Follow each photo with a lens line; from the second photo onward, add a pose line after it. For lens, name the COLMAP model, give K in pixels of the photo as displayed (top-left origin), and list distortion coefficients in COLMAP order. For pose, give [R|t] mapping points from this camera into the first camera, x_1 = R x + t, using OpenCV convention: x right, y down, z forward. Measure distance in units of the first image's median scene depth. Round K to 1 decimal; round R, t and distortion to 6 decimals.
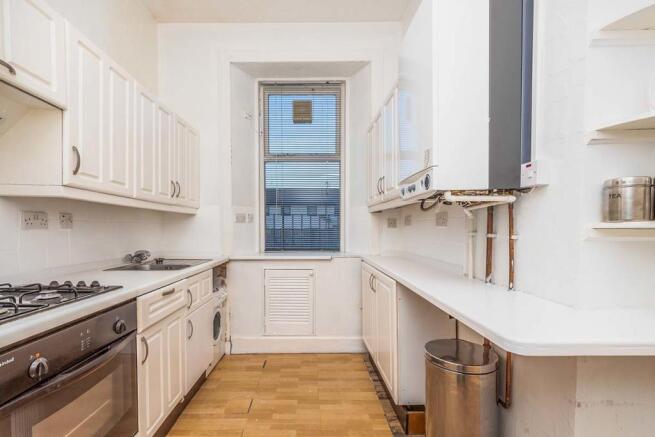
lens RADIAL K [[301.5, 0, 311.0], [0, 301.5, 234.9], [0, 0, 1]] dist [0.019990, -0.001746]
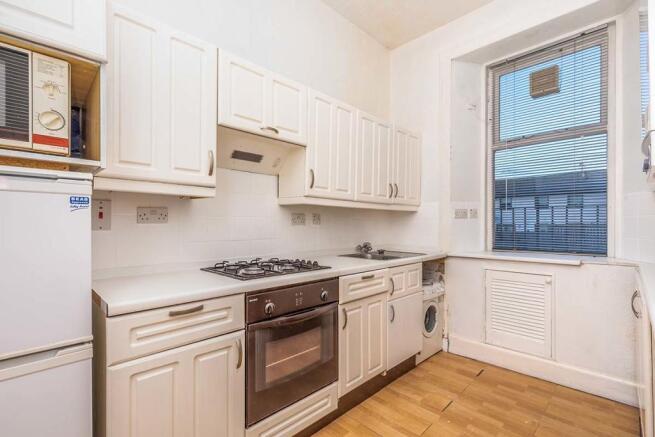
lens RADIAL K [[301.5, 0, 328.5], [0, 301.5, 220.7], [0, 0, 1]] dist [0.019990, -0.001746]
pose [[0.716952, -0.010338, -0.697046, 0.162716], [-0.012984, 0.999519, -0.028178, -0.000231], [0.697002, 0.029253, 0.716472, 0.010519]]
